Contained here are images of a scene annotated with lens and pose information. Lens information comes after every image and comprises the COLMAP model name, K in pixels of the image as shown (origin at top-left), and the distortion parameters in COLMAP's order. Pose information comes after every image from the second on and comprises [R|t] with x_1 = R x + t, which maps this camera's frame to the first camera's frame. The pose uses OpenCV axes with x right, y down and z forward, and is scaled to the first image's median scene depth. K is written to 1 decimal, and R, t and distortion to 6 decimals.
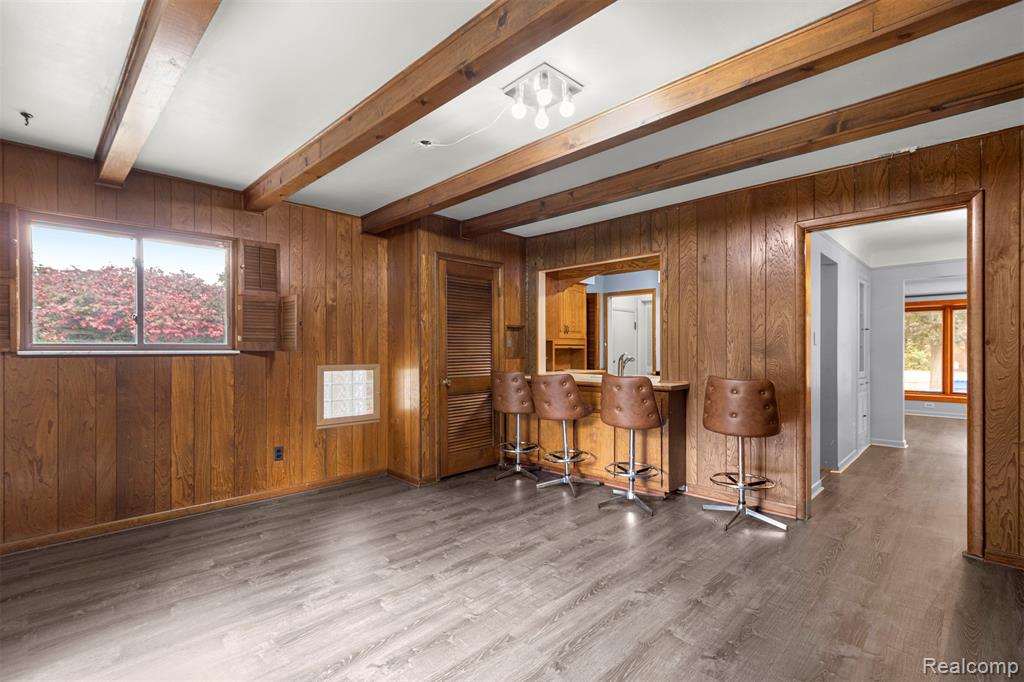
lens RADIAL K [[470.2, 0, 504.9], [0, 470.2, 345.5], [0, 0, 1]] dist [0.004494, -0.001791]
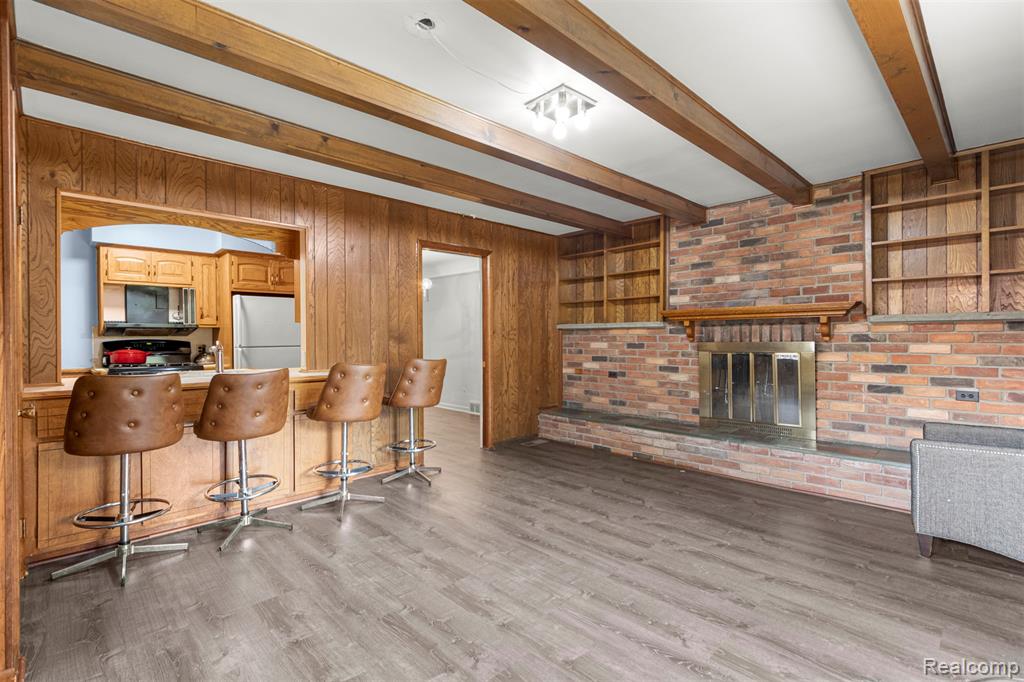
lens RADIAL K [[470.2, 0, 510.2], [0, 470.2, 338.2], [0, 0, 1]] dist [0.004494, -0.001791]
pose [[0.024395, -0.002711, 0.999699, -0.780281], [-0.006266, 0.999976, 0.002865, 0.009493], [-0.999683, -0.006334, 0.024378, 0.810809]]
